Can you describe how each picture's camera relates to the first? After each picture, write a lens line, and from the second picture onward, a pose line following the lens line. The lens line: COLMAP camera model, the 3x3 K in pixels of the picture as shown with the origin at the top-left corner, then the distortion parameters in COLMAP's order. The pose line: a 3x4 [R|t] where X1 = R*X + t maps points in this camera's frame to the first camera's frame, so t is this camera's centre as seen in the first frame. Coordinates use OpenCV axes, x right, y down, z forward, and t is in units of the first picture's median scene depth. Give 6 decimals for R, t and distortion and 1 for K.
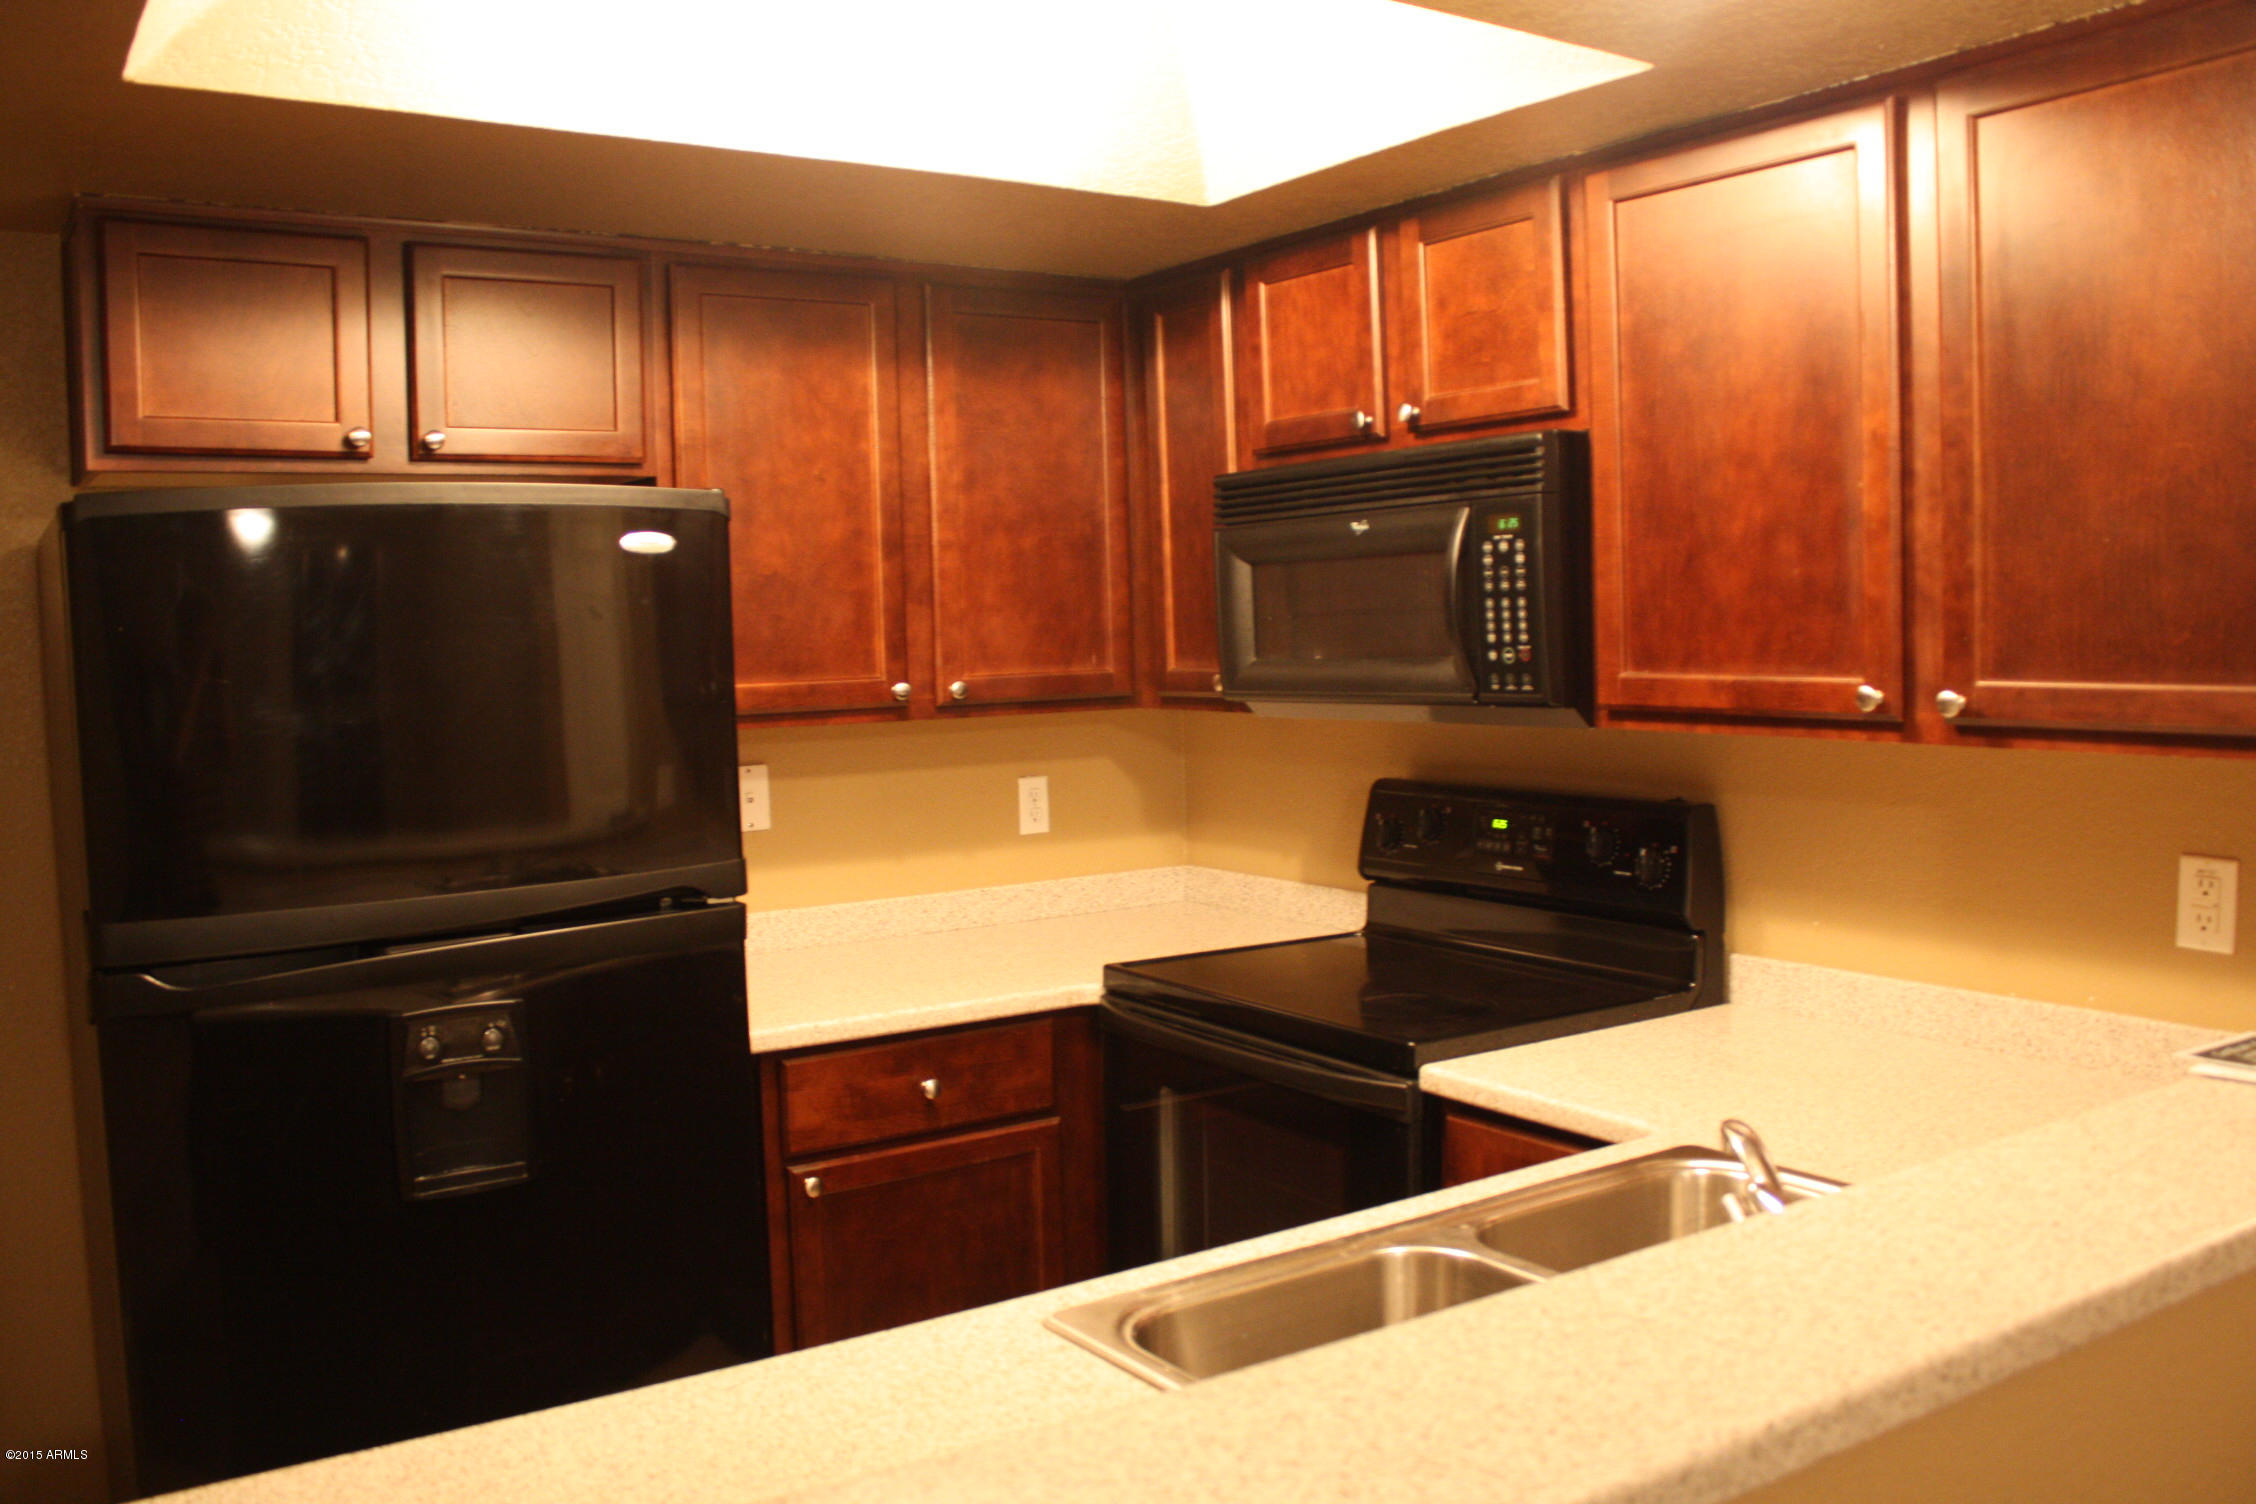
lens RADIAL K [[1891.2, 0, 1129.8], [0, 1891.2, 749.1], [0, 0, 1]] dist [-0.167741, 0.150366]
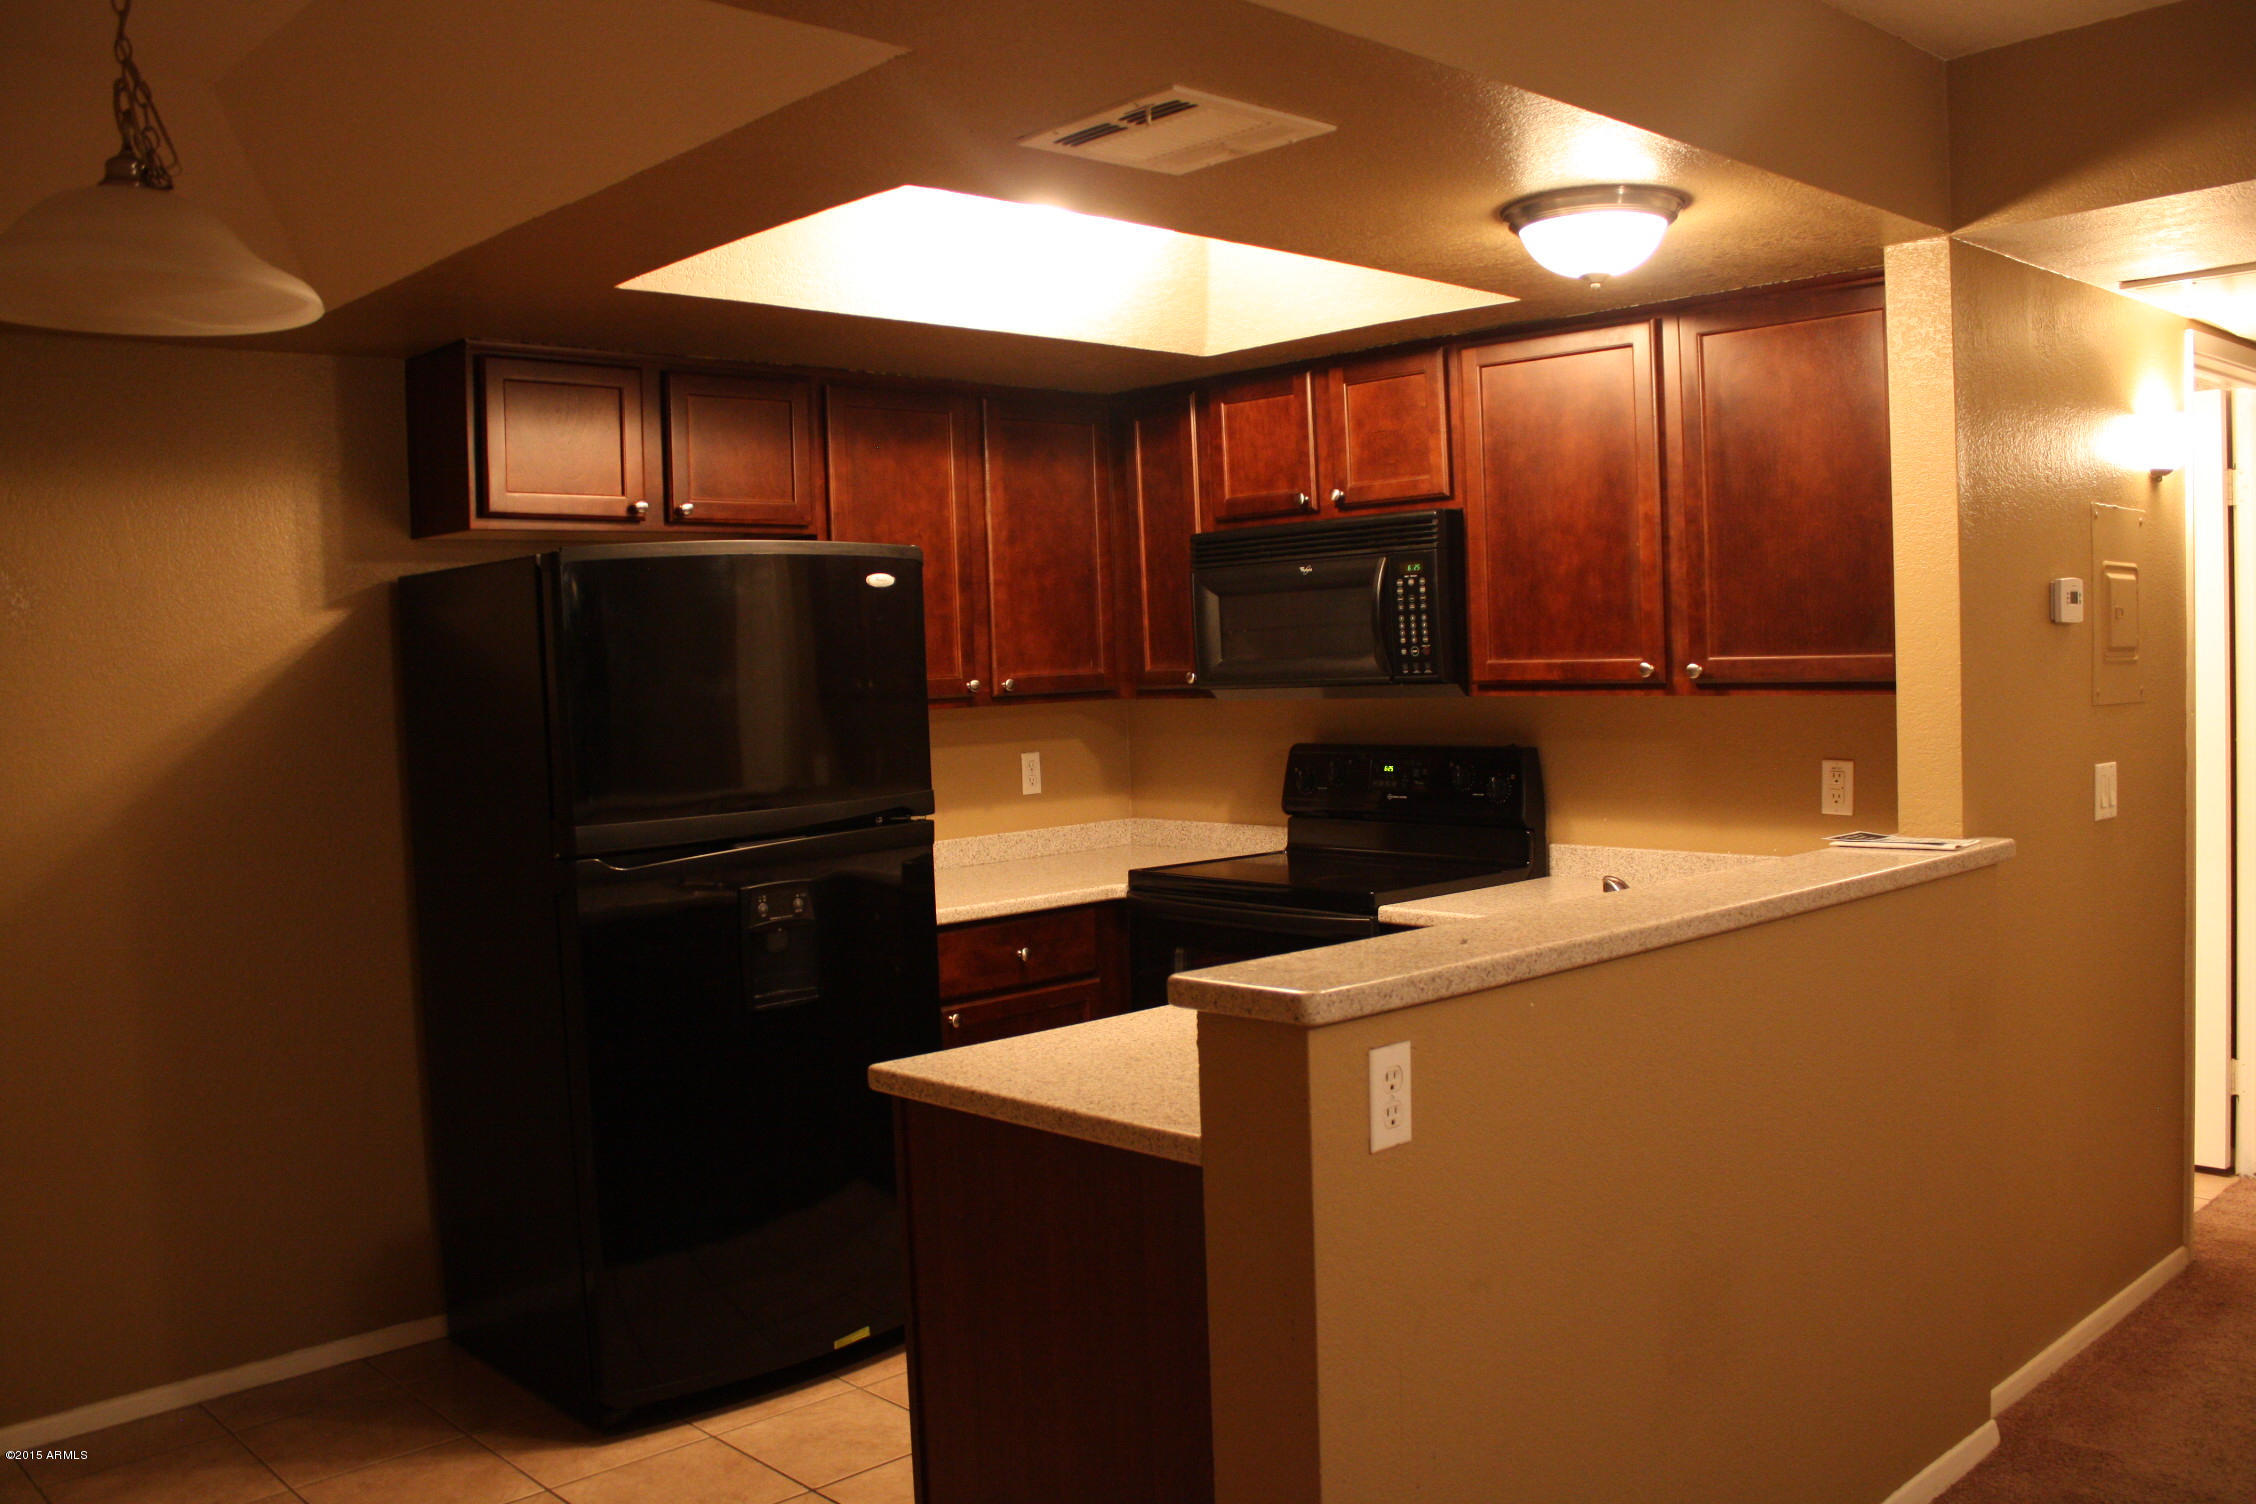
lens RADIAL K [[1891.2, 0, 1129.8], [0, 1891.2, 749.1], [0, 0, 1]] dist [-0.167741, 0.150366]
pose [[0.985833, -0.016806, 0.166883, -0.297140], [0.020467, 0.999586, -0.020240, 0.058911], [-0.166474, 0.023369, 0.985769, -0.511283]]
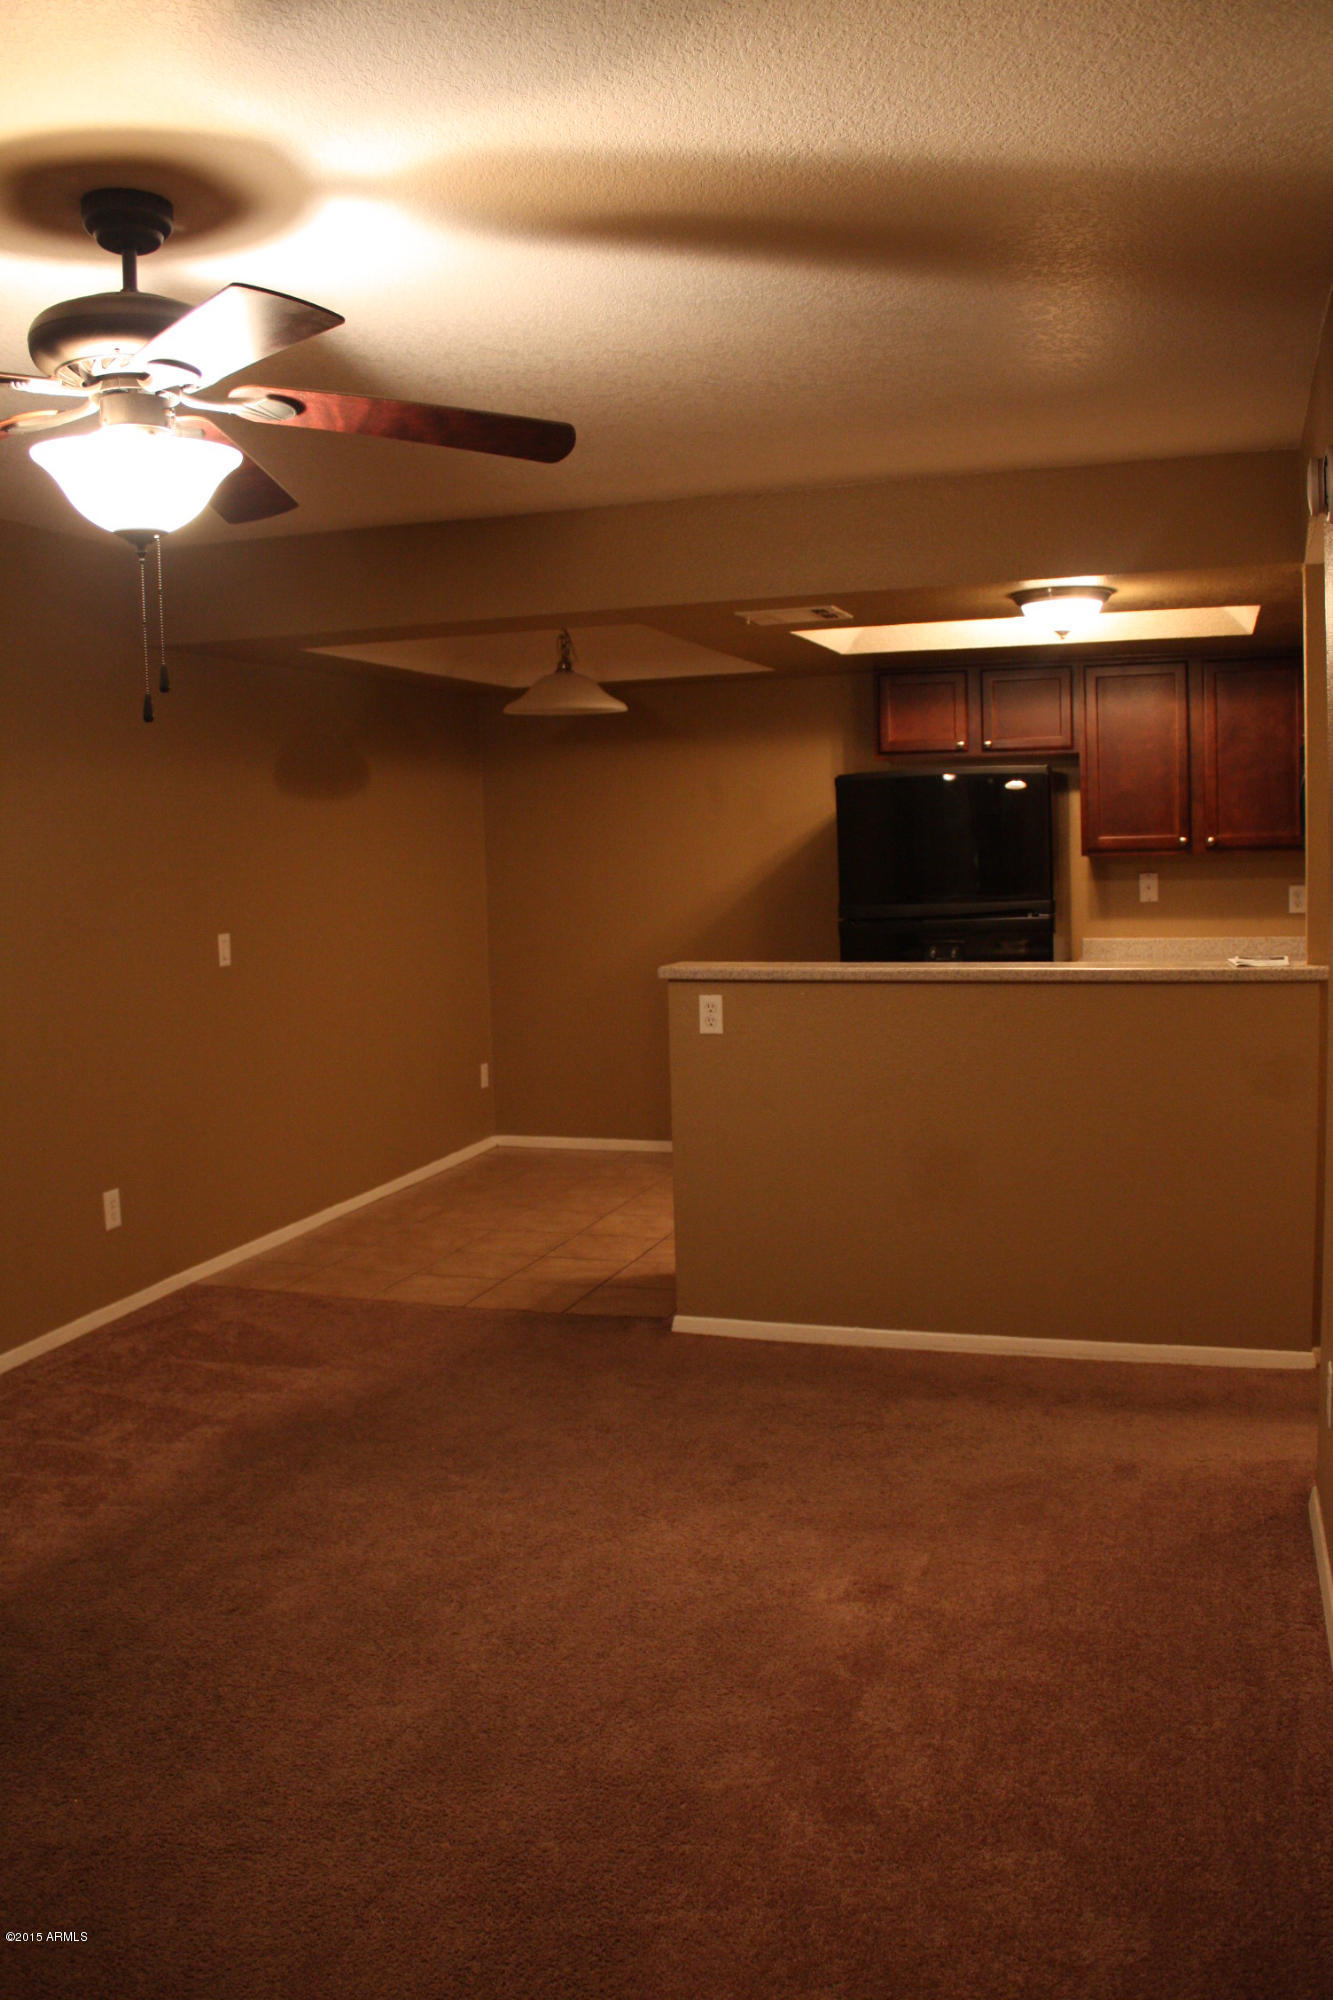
lens RADIAL K [[1651.5, 0, 666.5], [0, 1651.5, 1000.0], [0, 0, 1]] dist [-0.246507, -0.000970]
pose [[0.604674, 0.079826, -0.792463, 1.315574], [-0.032462, 0.996608, 0.075621, 0.043021], [0.795811, -0.020001, 0.605214, -0.865299]]
